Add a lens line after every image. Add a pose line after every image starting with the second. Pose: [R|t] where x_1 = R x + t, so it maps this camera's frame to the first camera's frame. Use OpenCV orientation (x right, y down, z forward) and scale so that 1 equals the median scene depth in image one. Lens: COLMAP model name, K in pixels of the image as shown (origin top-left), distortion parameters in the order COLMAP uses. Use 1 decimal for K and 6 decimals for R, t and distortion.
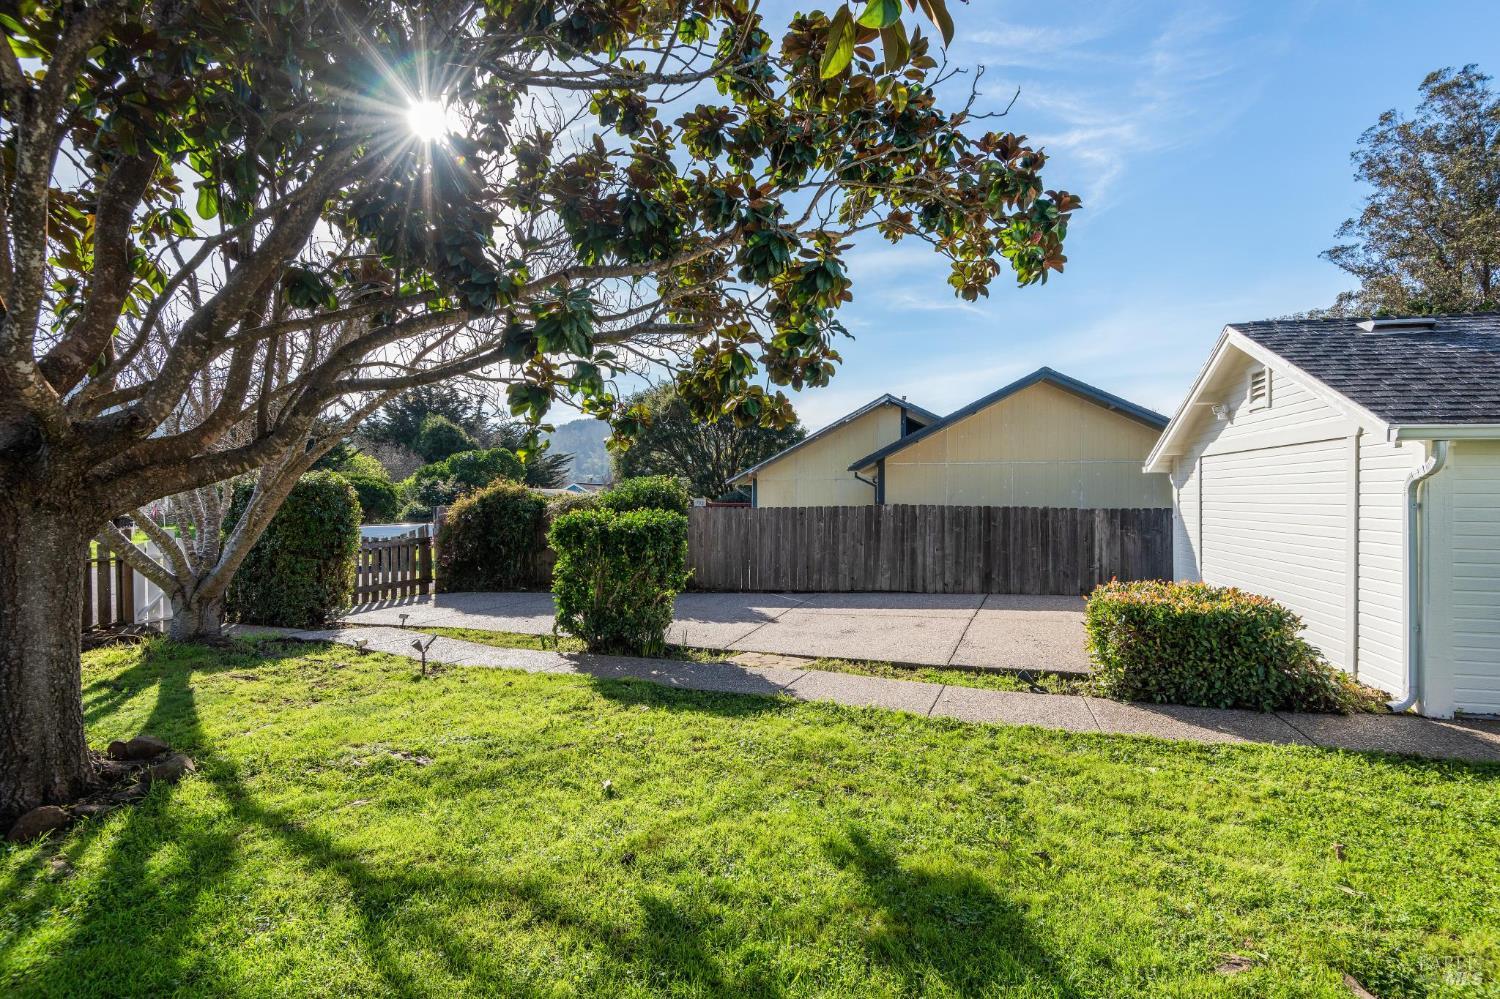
lens RADIAL K [[686.5, 0, 747.9], [0, 686.5, 501.0], [0, 0, 1]] dist [0.000962, -0.000212]
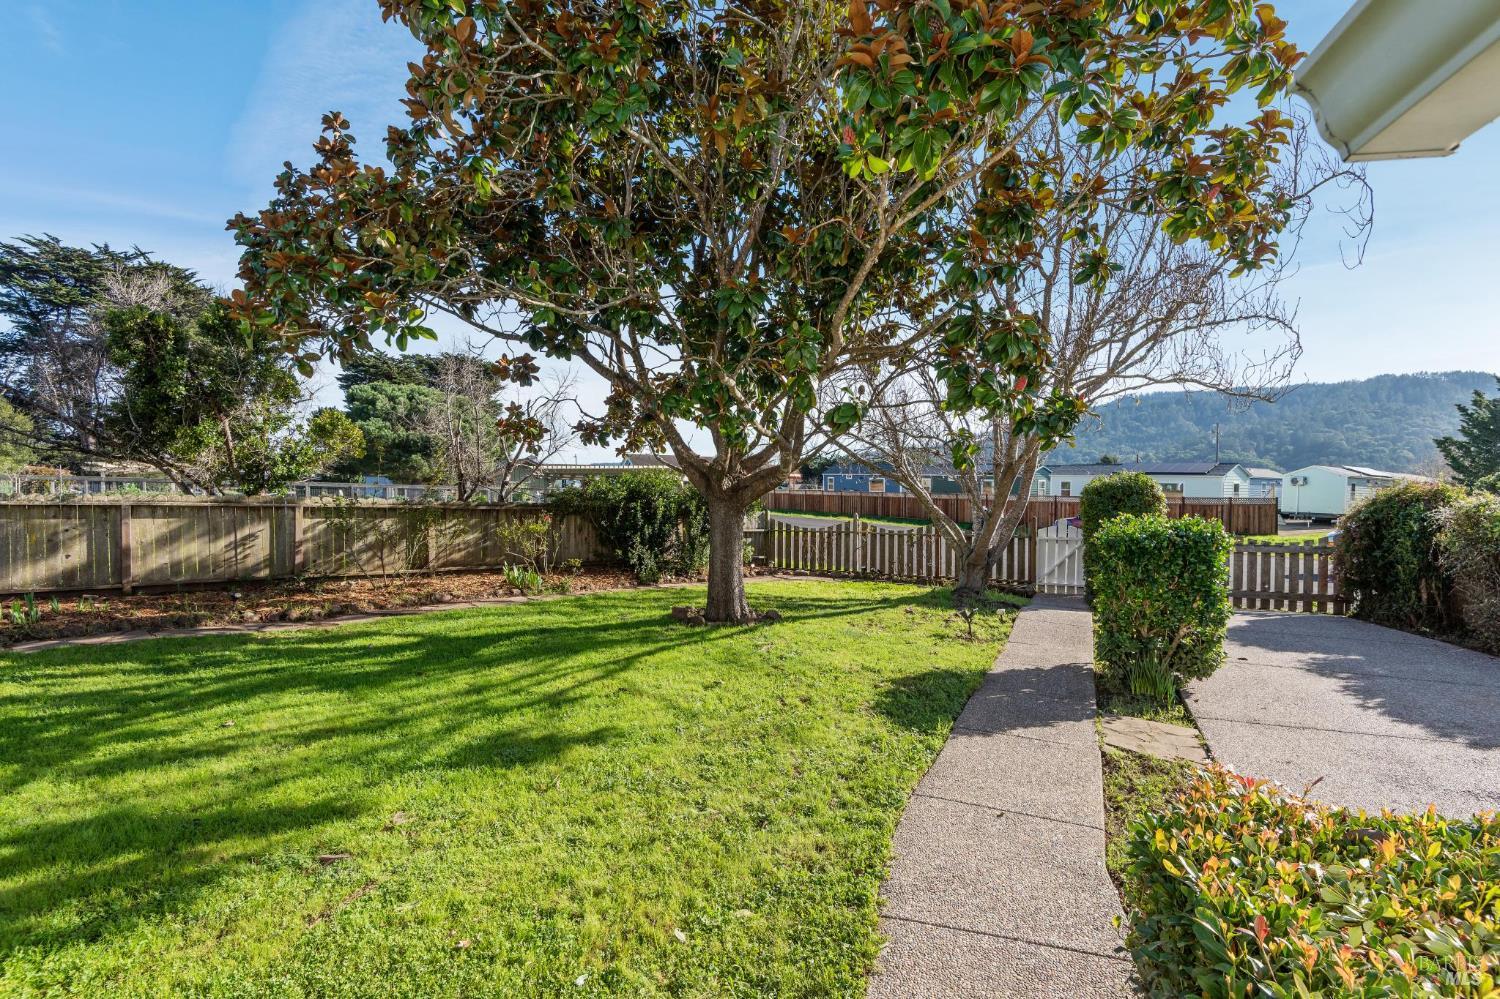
lens RADIAL K [[686.5, 0, 747.9], [0, 686.5, 499.7], [0, 0, 1]] dist [0.000962, -0.000212]
pose [[-0.038913, 0.005812, -0.999226, 0.910549], [0.000345, 0.999983, 0.005803, -0.018326], [0.999243, -0.000119, -0.038914, 0.736459]]
